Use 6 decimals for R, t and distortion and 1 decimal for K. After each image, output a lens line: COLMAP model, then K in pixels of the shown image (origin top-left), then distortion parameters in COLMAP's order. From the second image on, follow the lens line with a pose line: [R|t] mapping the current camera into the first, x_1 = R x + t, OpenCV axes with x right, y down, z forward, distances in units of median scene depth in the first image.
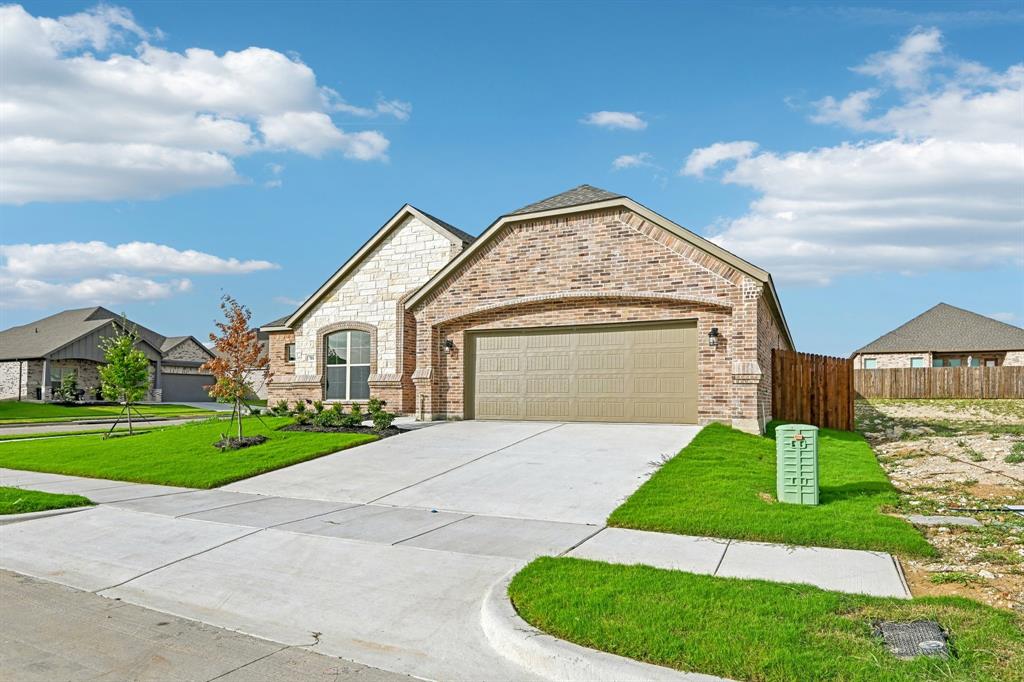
lens RADIAL K [[576.9, 0, 510.5], [0, 576.9, 380.3], [0, 0, 1]] dist [0.001776, 0.000223]
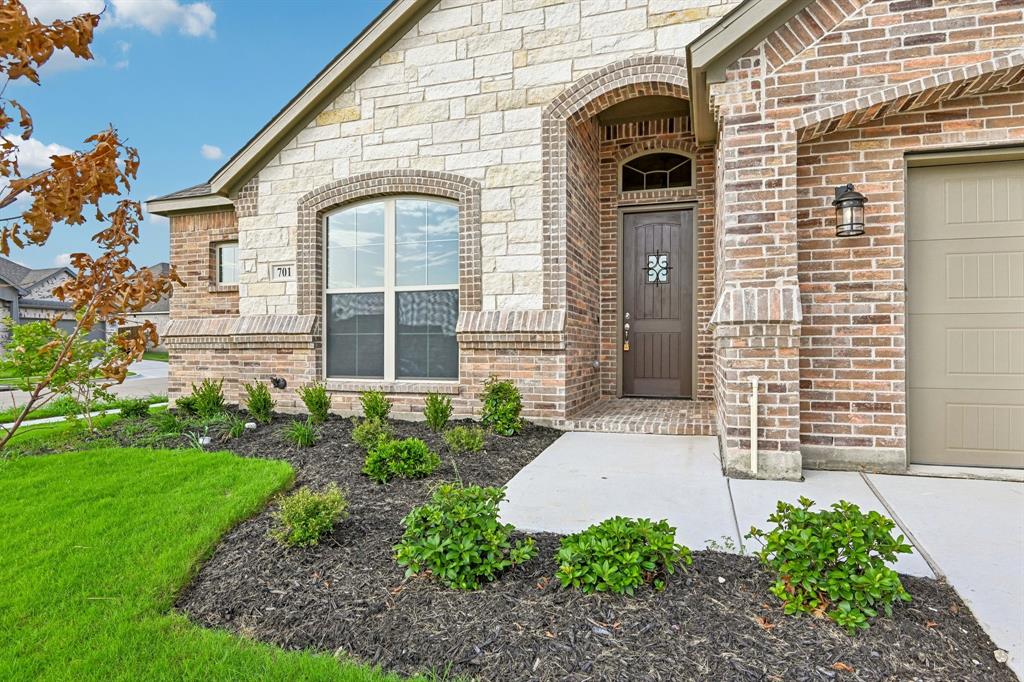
lens RADIAL K [[551.8, 0, 505.7], [0, 551.8, 343.4], [0, 0, 1]] dist [-0.000361, 0.000592]
pose [[0.990378, -0.004879, 0.138302, -0.266818], [0.000747, 0.999552, 0.029910, -0.001213], [-0.138386, -0.029519, 0.989938, 0.653359]]
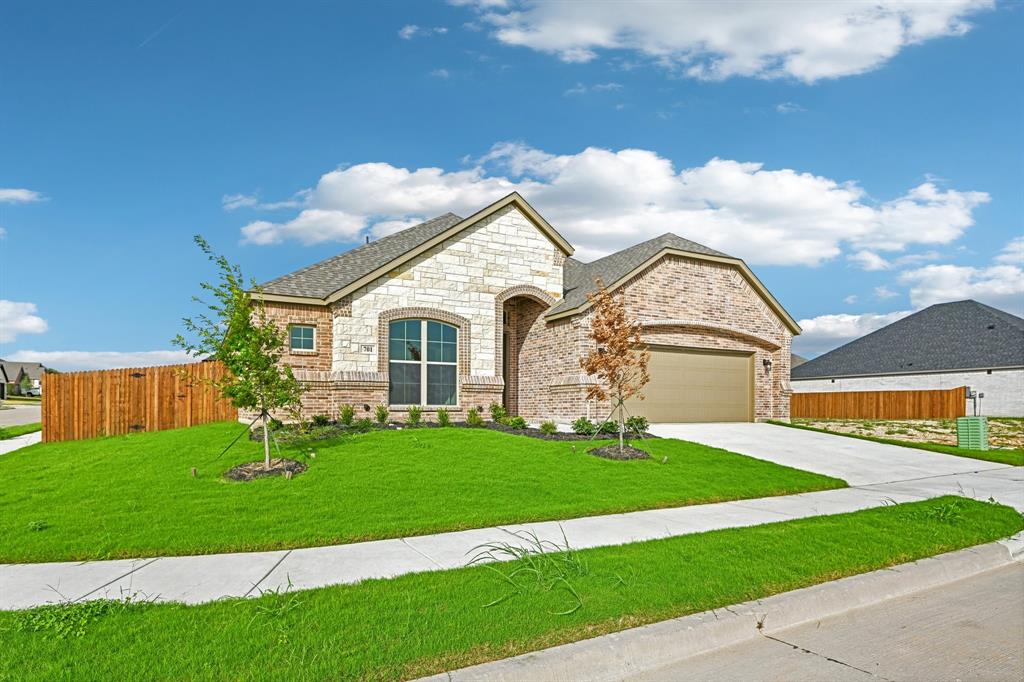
lens RADIAL K [[561.9, 0, 512.2], [0, 561.9, 407.8], [0, 0, 1]] dist [0.000428, -0.013000]
pose [[0.601352, -0.001004, 0.798983, -0.873660], [-0.028617, 0.999331, 0.022794, 0.016494], [-0.798471, -0.036572, 0.600921, 0.443555]]
